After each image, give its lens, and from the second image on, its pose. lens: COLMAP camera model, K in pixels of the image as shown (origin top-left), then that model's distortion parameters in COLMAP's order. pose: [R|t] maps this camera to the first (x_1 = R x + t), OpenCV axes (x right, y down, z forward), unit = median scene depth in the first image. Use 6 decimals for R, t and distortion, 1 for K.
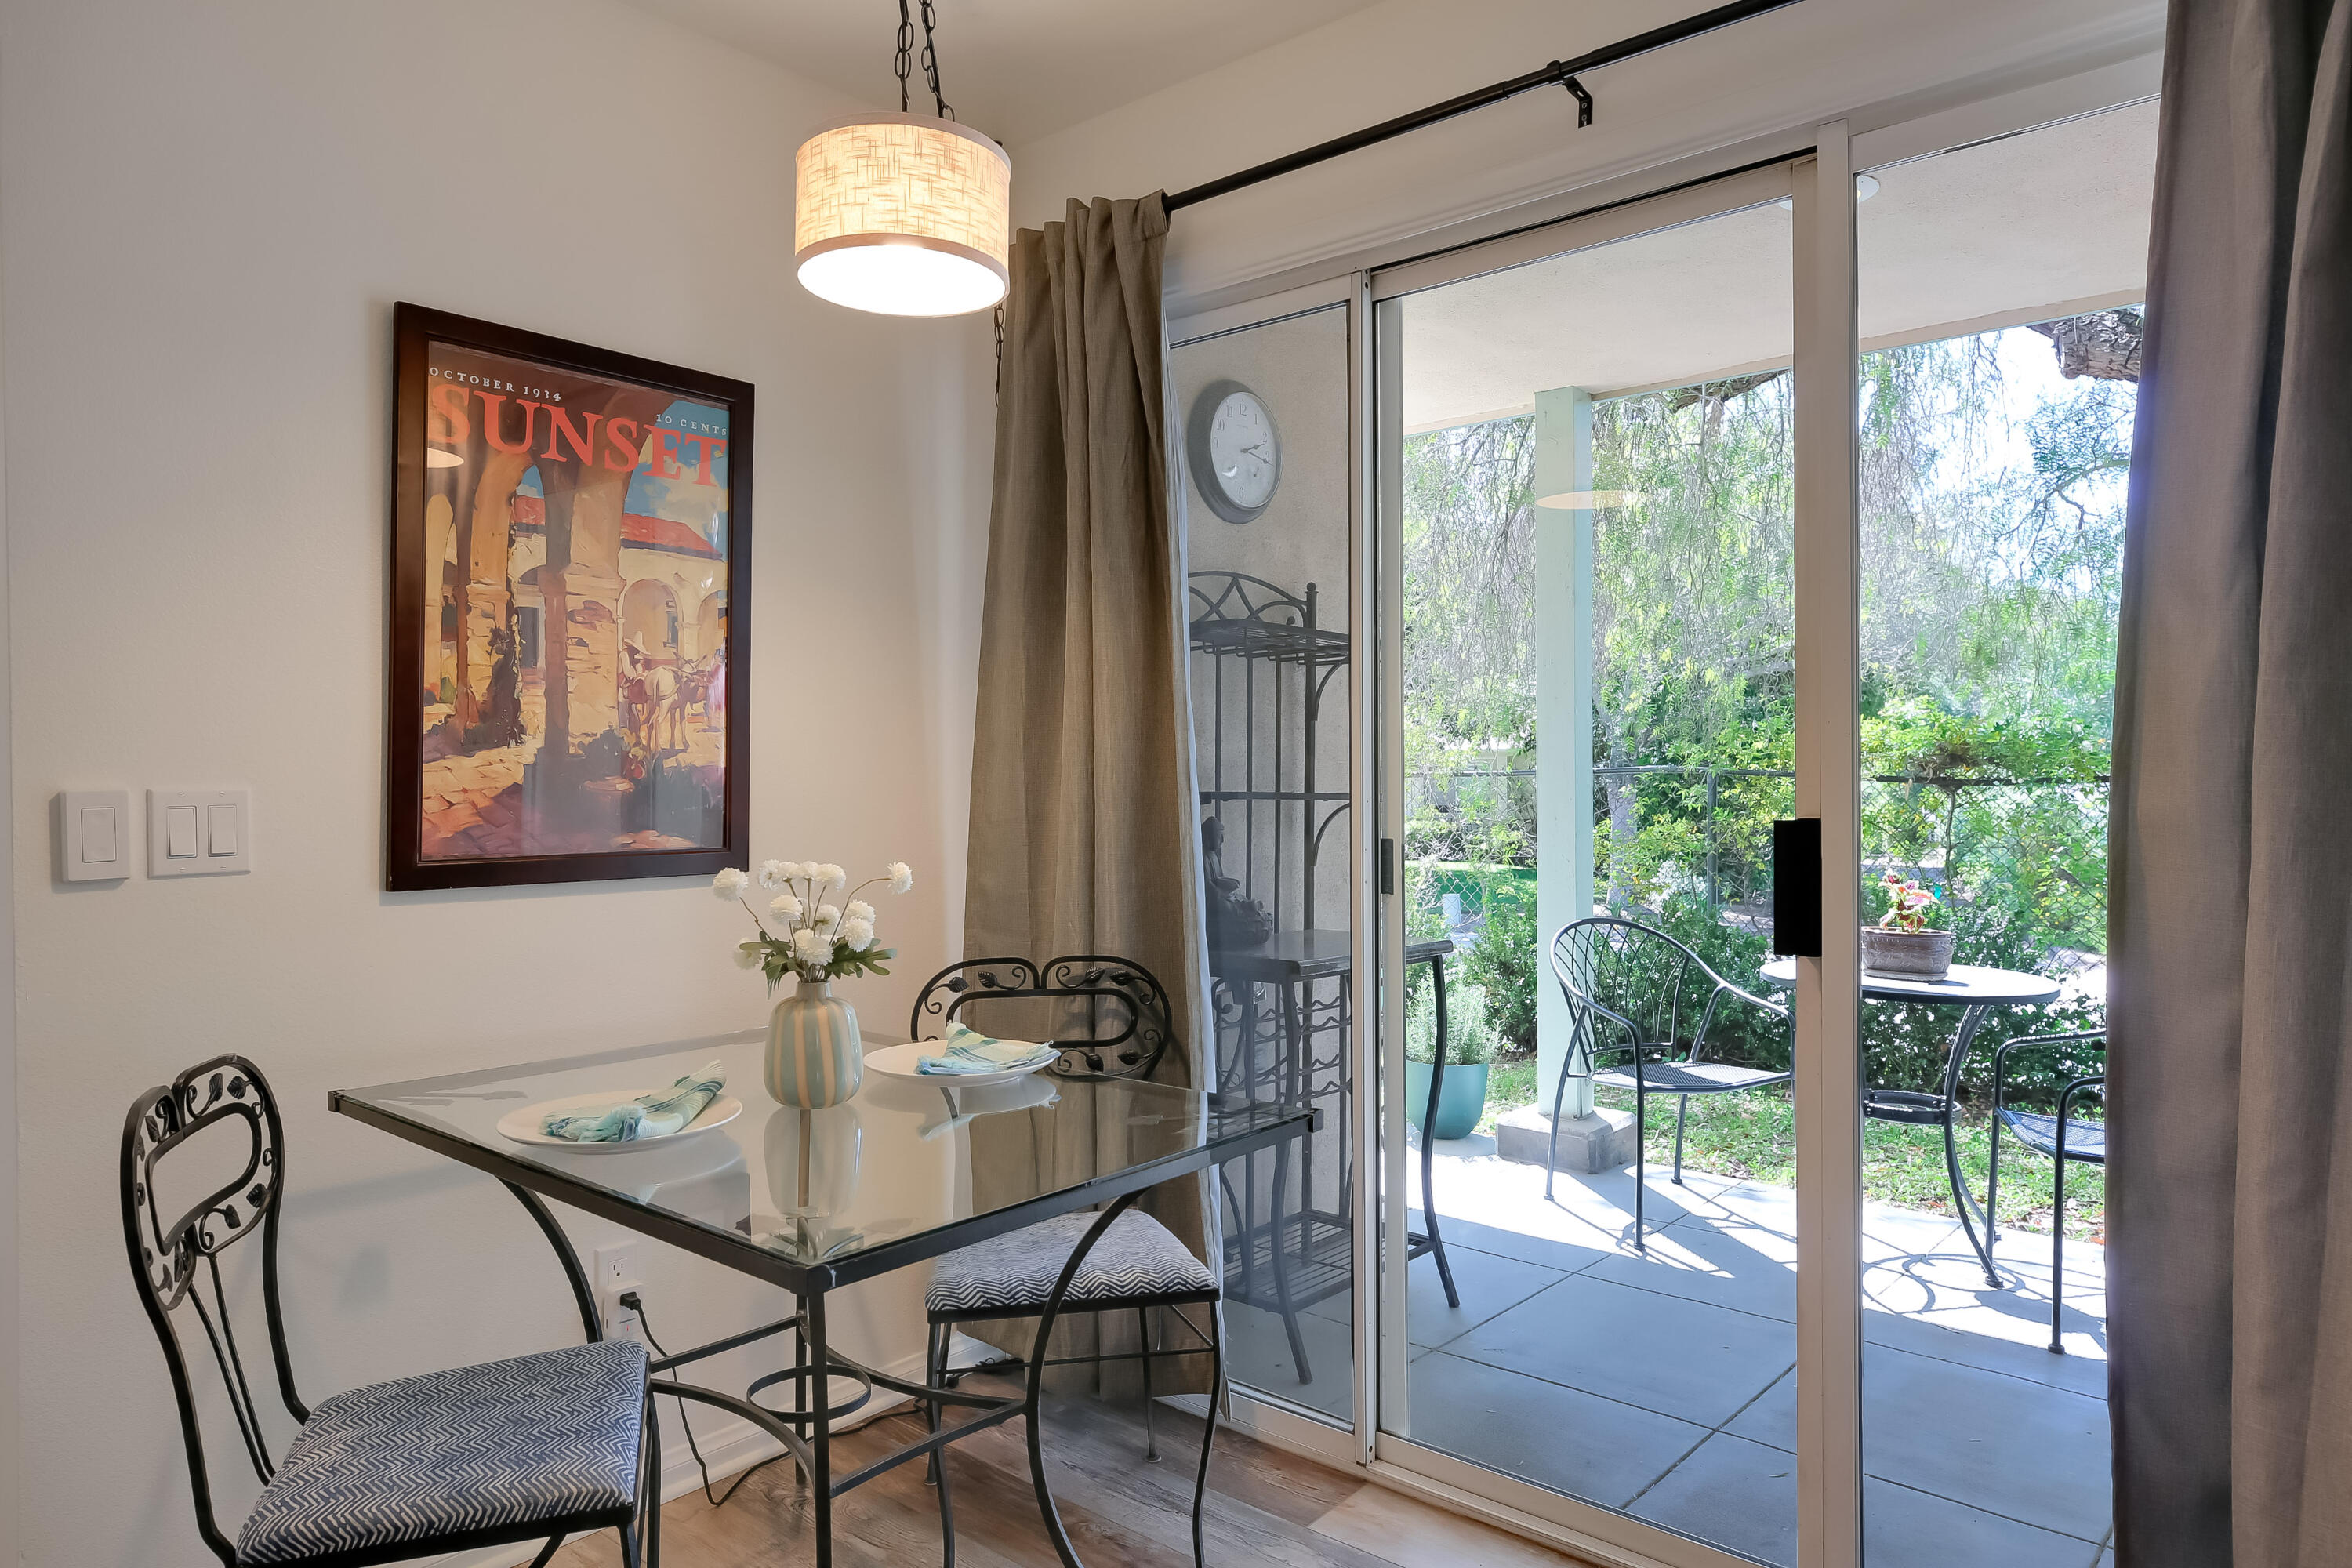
lens RADIAL K [[1520.4, 0, 1155.1], [0, 1520.4, 749.3], [0, 0, 1]] dist [-0.007065, 0.017493]
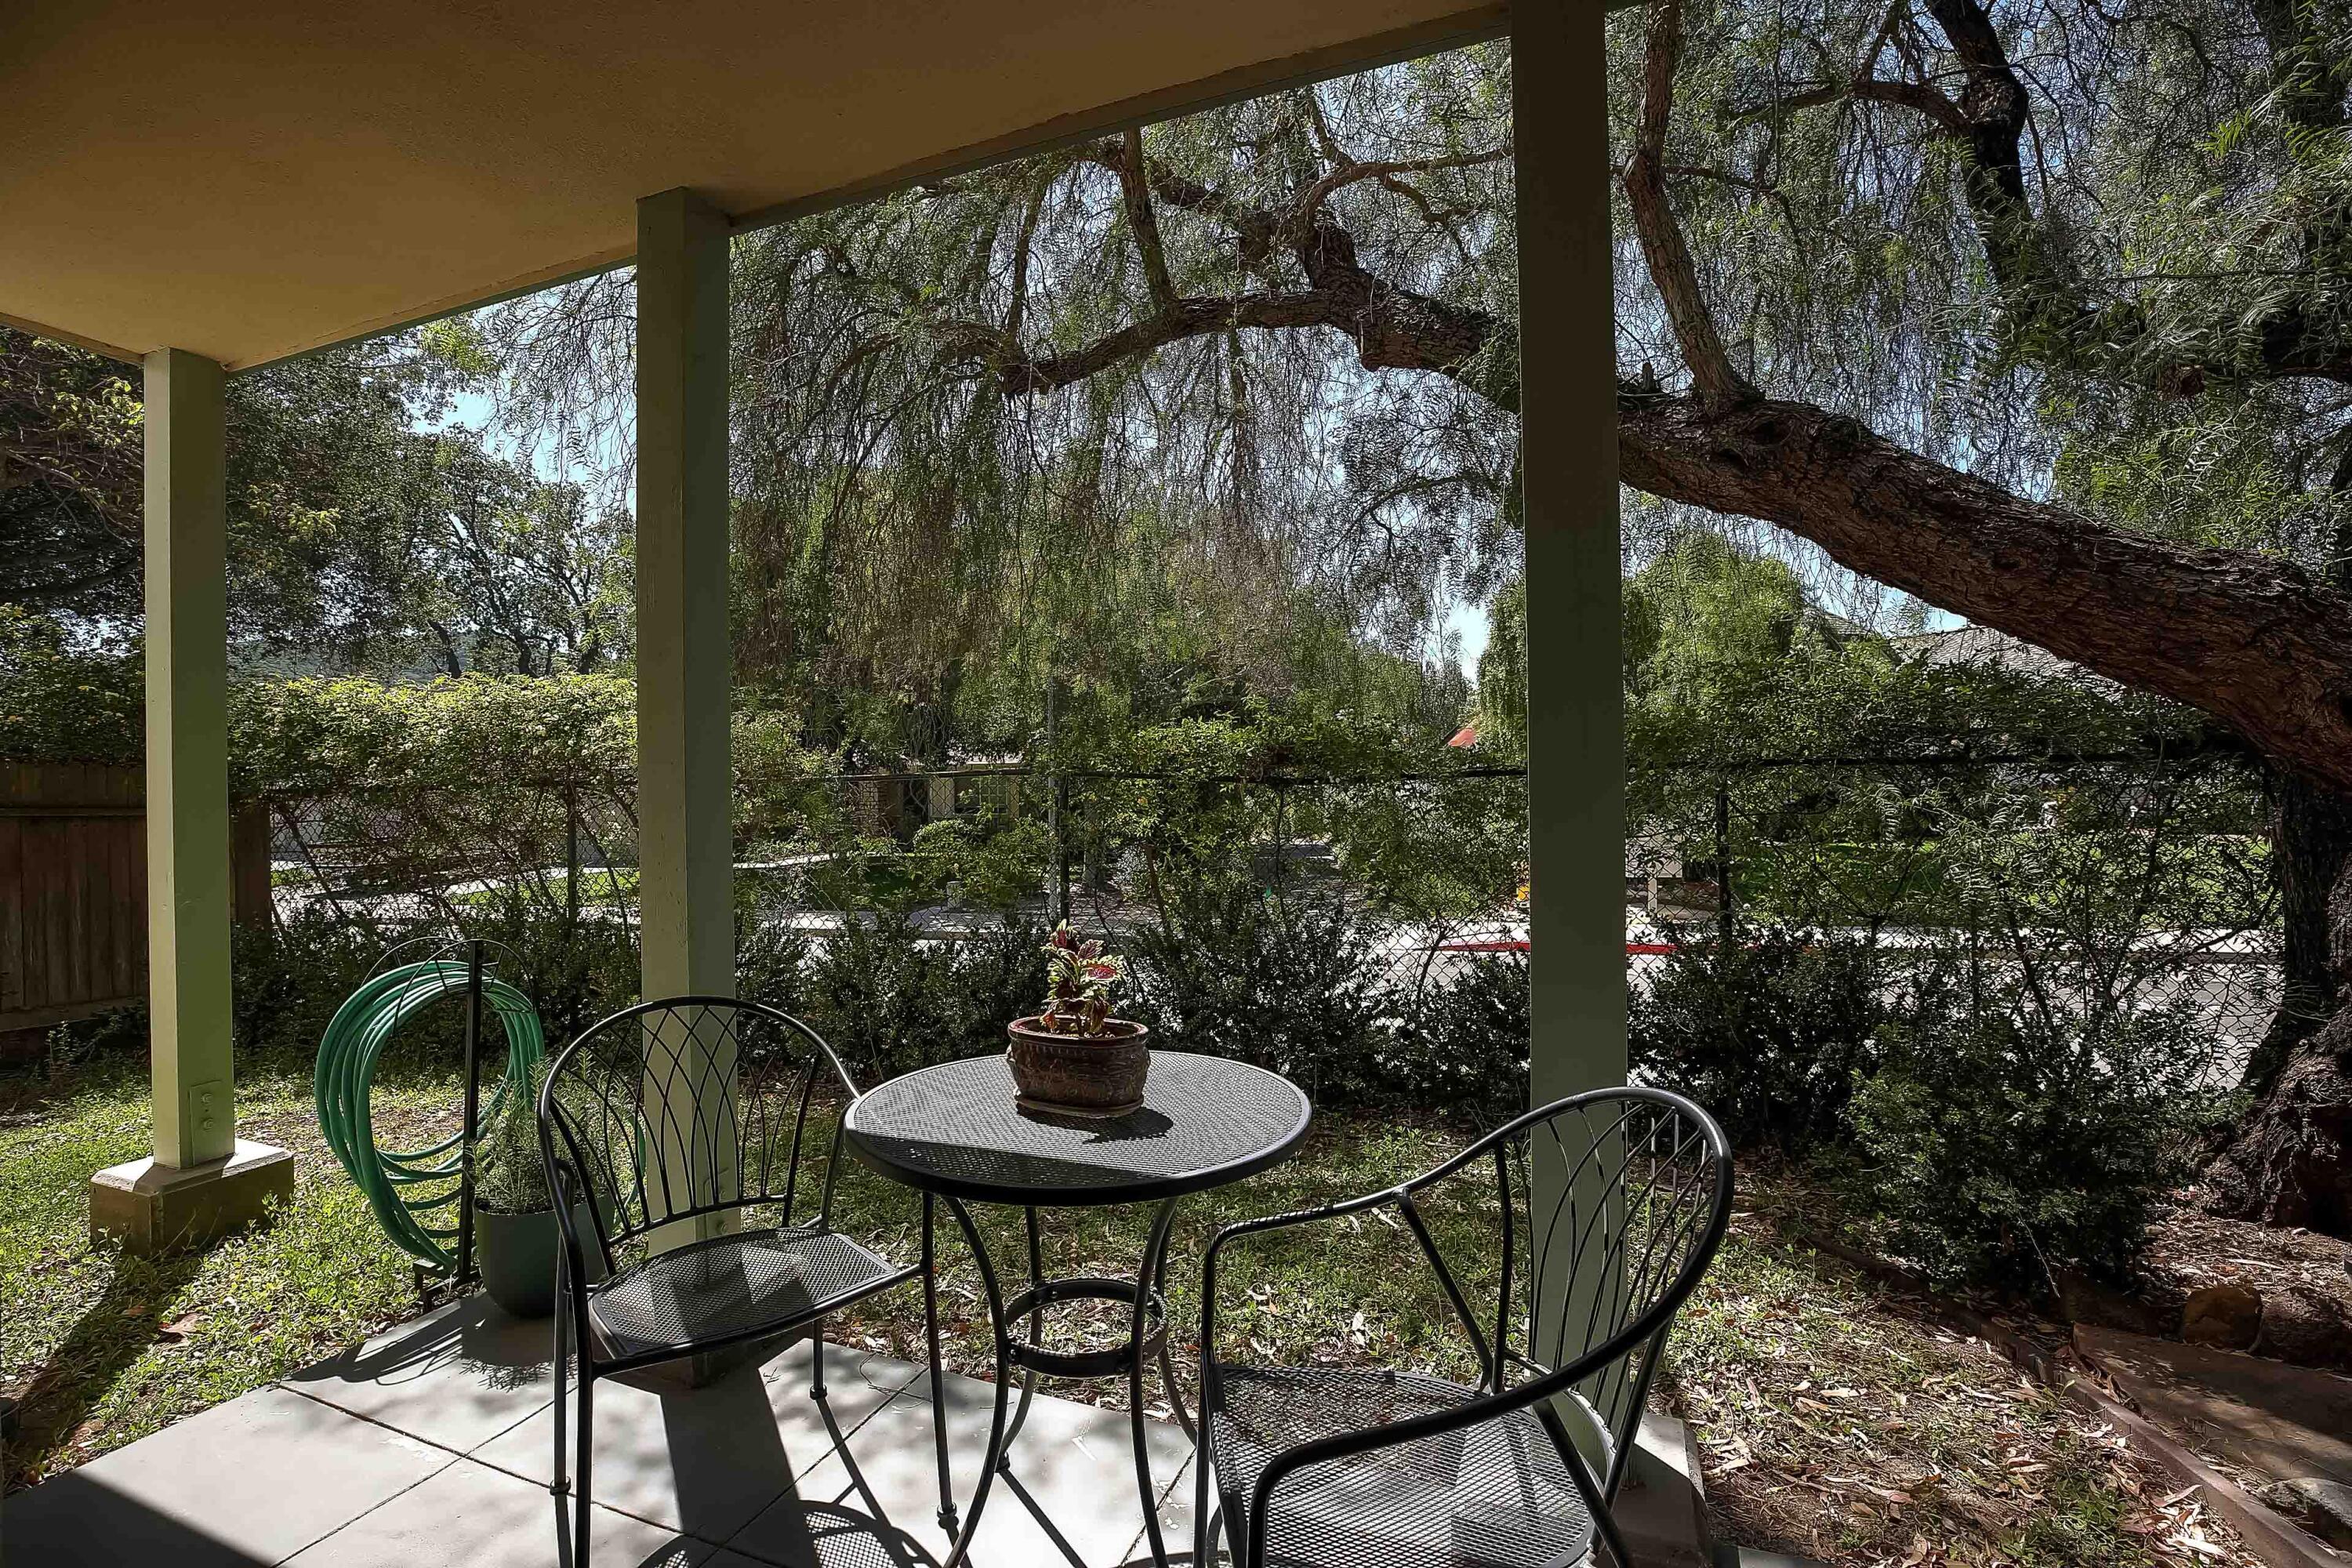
lens RADIAL K [[1089.5, 0, 1180.0], [0, 1089.5, 778.8], [0, 0, 1]] dist [-0.041401, 0.009331]
pose [[0.942660, -0.009759, 0.333610, 0.220686], [0.006871, 0.999928, 0.009836, 0.012284], [-0.333682, -0.006979, 0.942660, 0.338665]]
